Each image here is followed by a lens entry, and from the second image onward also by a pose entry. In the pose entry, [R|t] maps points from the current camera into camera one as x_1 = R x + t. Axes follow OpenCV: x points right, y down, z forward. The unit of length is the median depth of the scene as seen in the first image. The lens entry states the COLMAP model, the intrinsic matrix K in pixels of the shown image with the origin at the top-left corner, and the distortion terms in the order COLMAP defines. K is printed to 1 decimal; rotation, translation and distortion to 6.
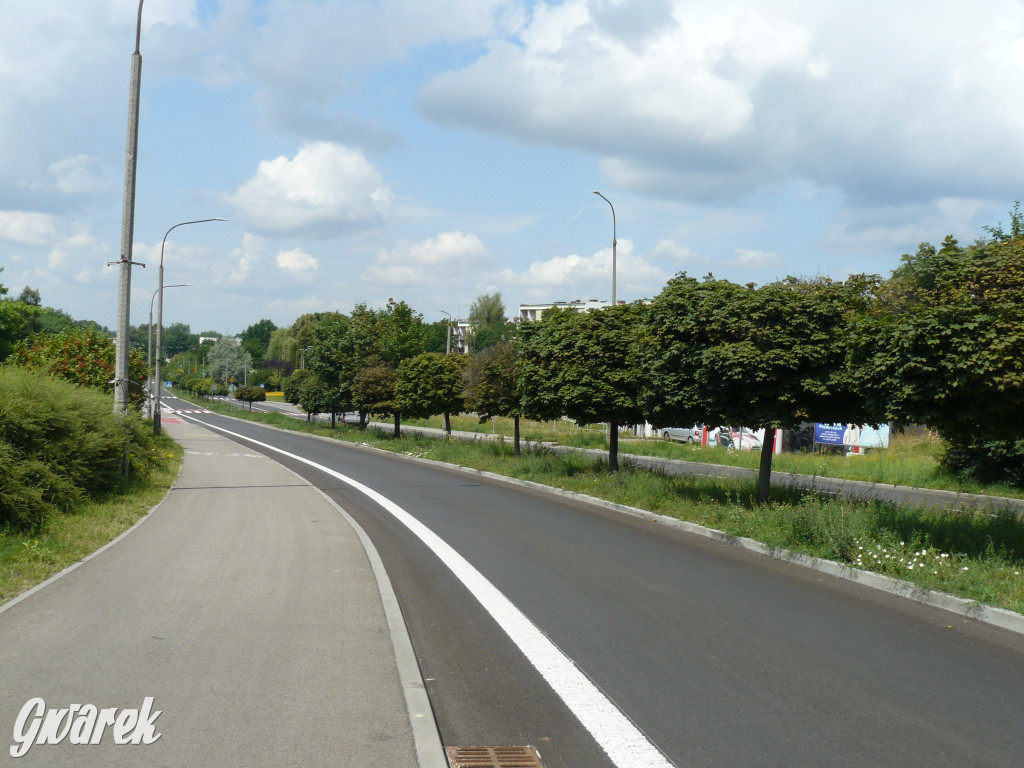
lens RADIAL K [[1065.6, 0, 512.0], [0, 1065.6, 384.0], [0, 0, 1]] dist [-0.133749, 0.018588]
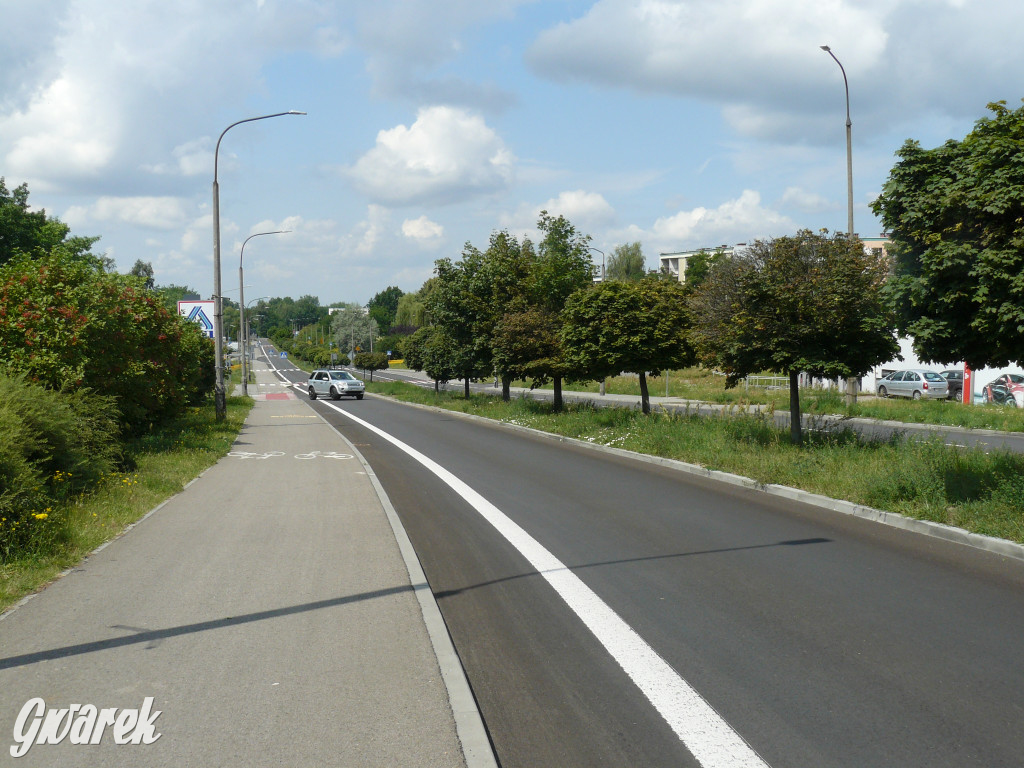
lens RADIAL K [[1065.6, 0, 512.0], [0, 1065.6, 384.0], [0, 0, 1]] dist [-0.133749, 0.018588]
pose [[0.991588, -0.040615, -0.122897, -0.030869], [0.045094, 0.998408, 0.033883, 0.004632], [0.121325, -0.039140, 0.991841, 0.179296]]
